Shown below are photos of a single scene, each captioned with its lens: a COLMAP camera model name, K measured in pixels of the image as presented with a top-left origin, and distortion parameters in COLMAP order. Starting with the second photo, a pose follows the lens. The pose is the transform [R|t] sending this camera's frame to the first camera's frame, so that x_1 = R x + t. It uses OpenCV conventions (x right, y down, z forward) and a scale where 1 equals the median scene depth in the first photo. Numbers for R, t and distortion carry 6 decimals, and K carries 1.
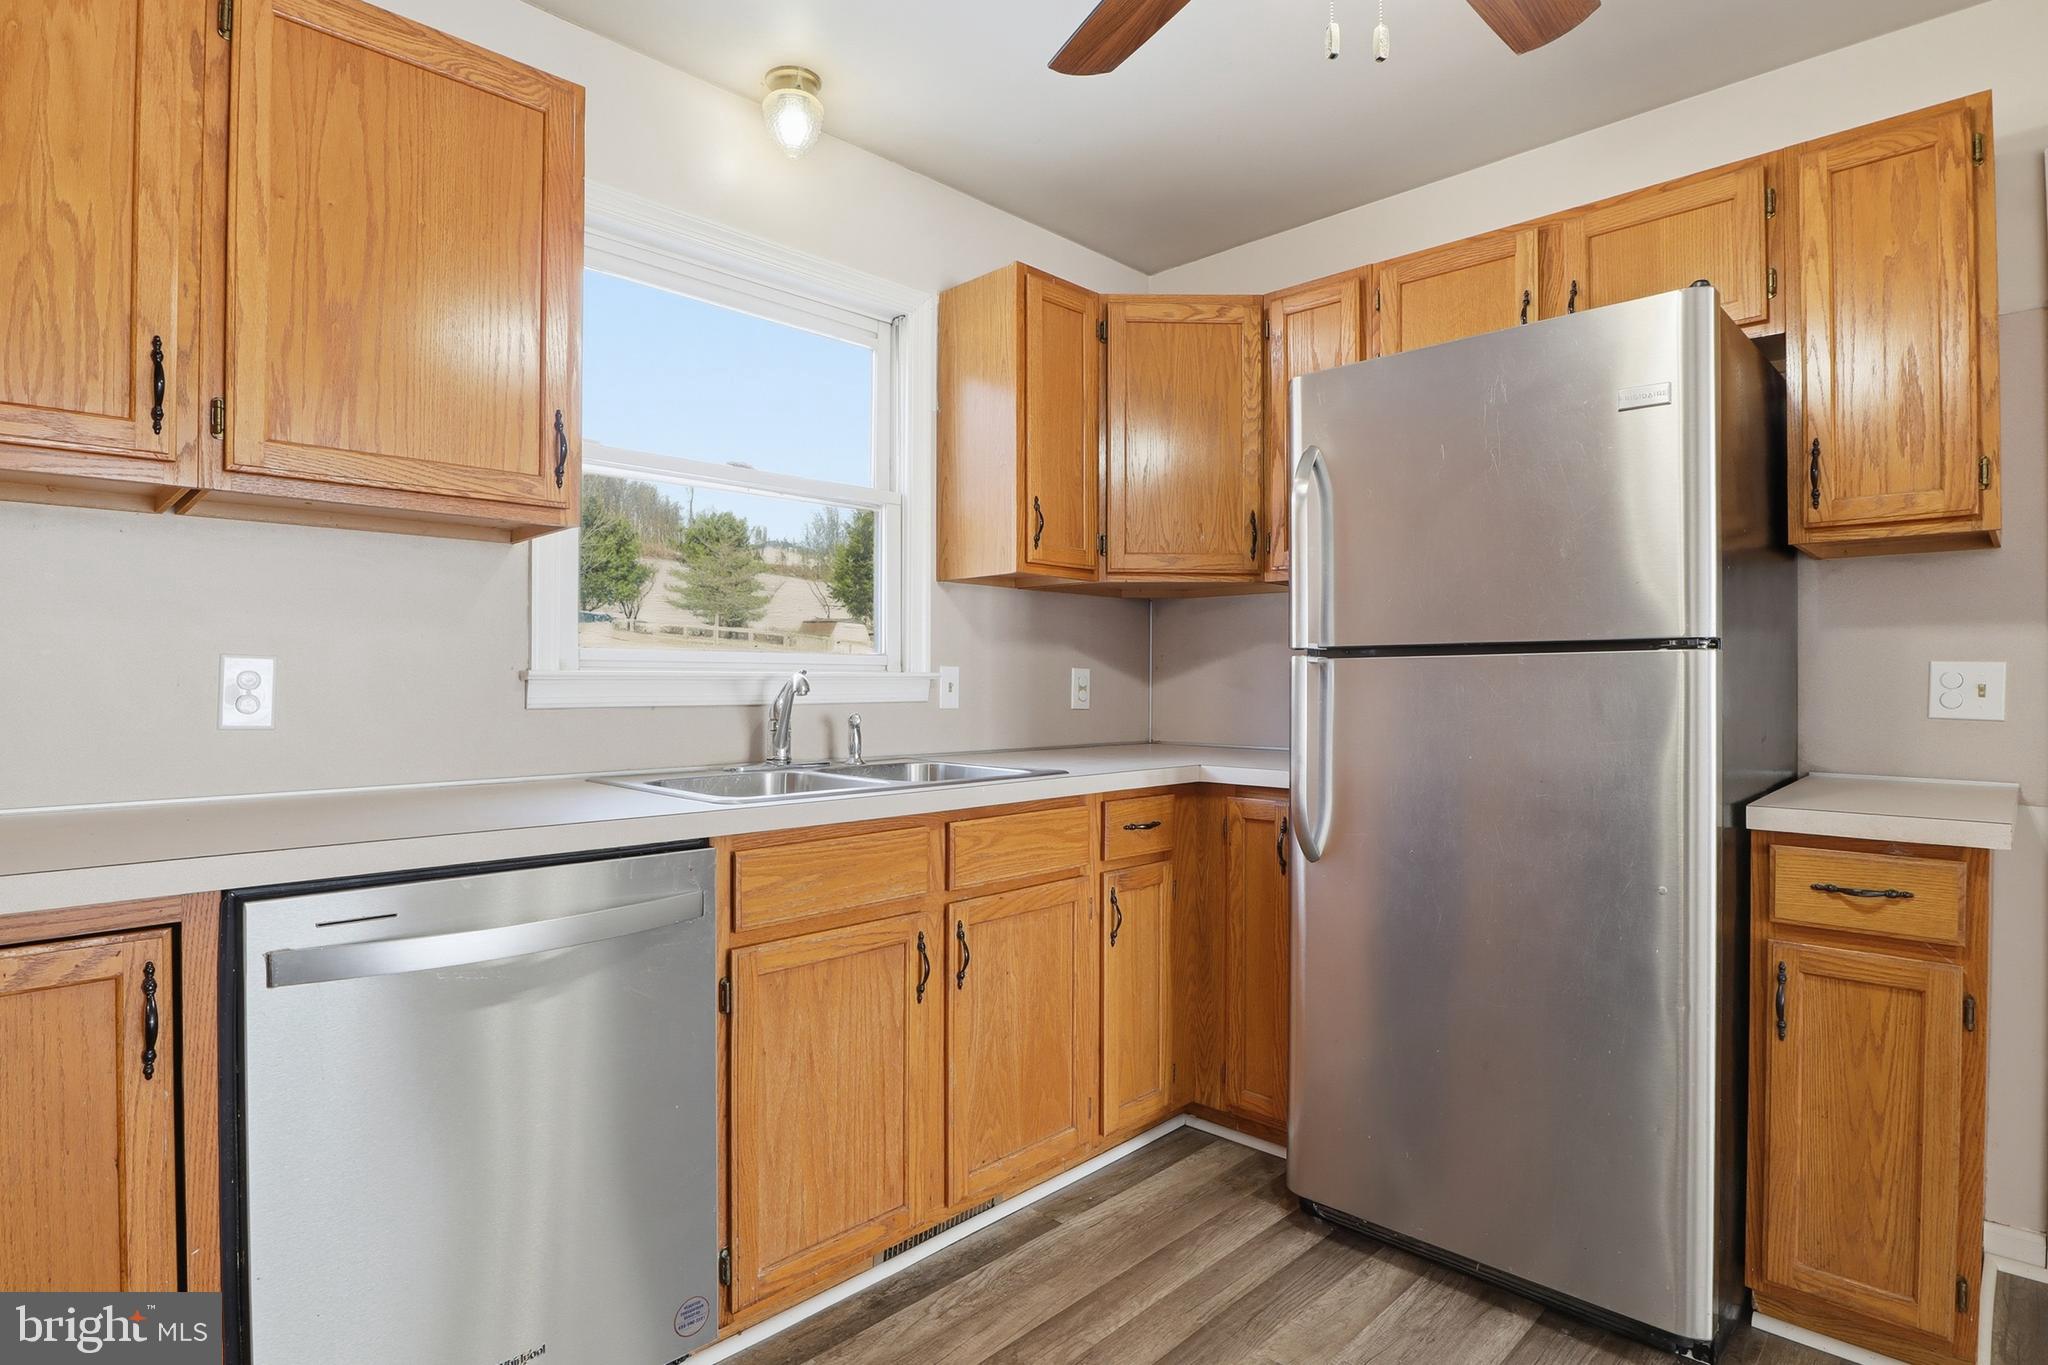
lens RADIAL K [[1050.6, 0, 1019.2], [0, 1050.6, 685.3], [0, 0, 1]] dist [-0.044969, 0.011168]
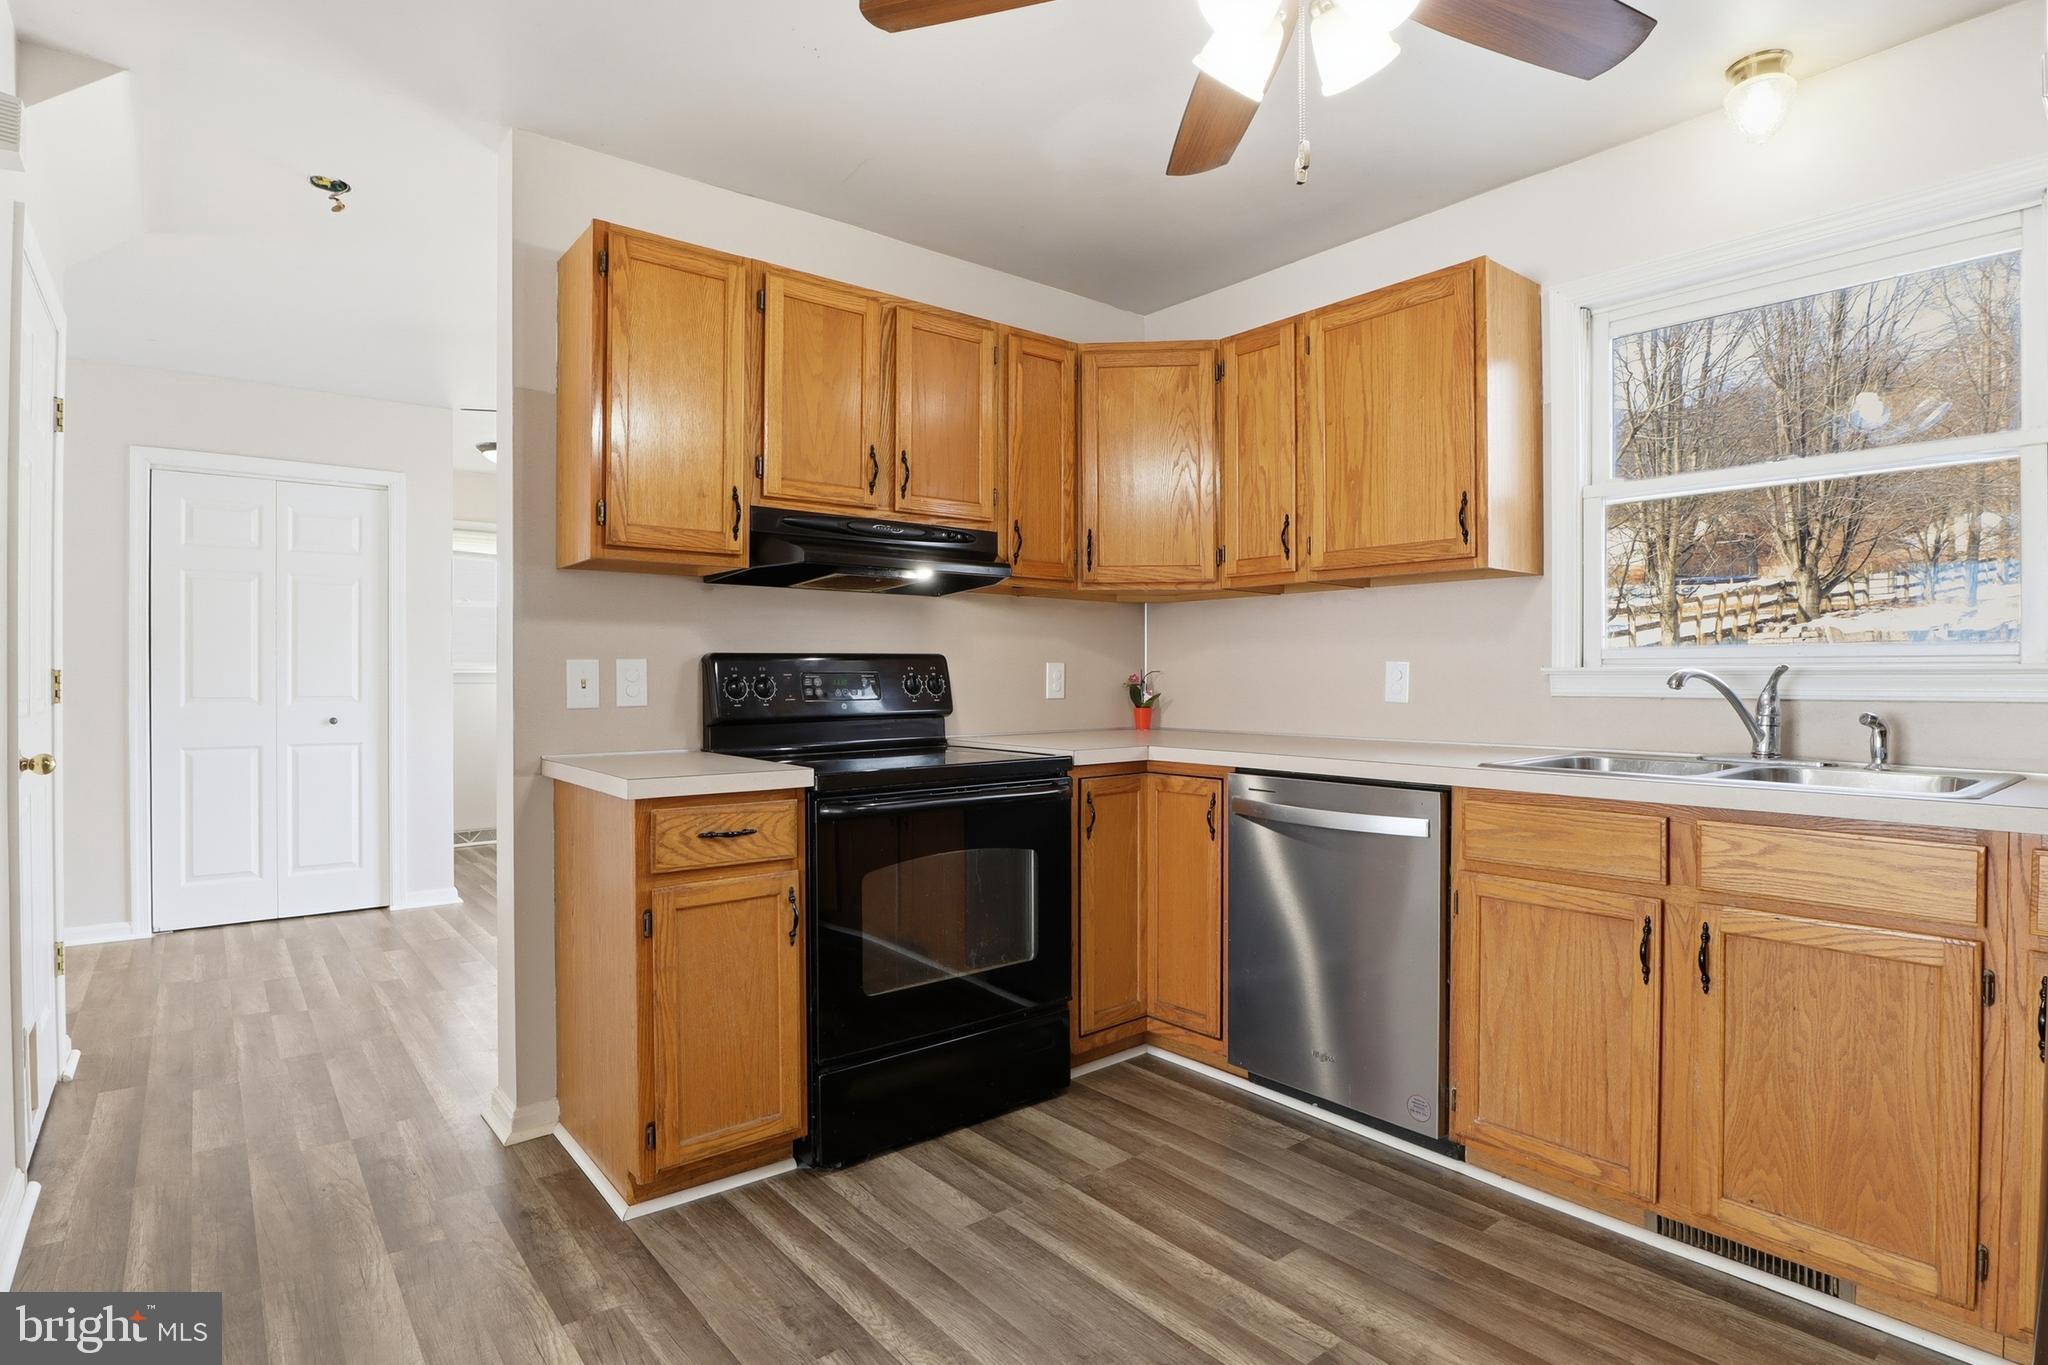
lens RADIAL K [[1046.7, 0, 1019.0], [0, 1046.7, 676.7], [0, 0, 1]] dist [-0.047783, 0.013309]
pose [[-0.115970, 0.001550, -0.993252, 0.950373], [-0.002830, 0.999994, 0.001891, -0.002898], [0.993249, 0.003030, -0.115965, 0.474822]]
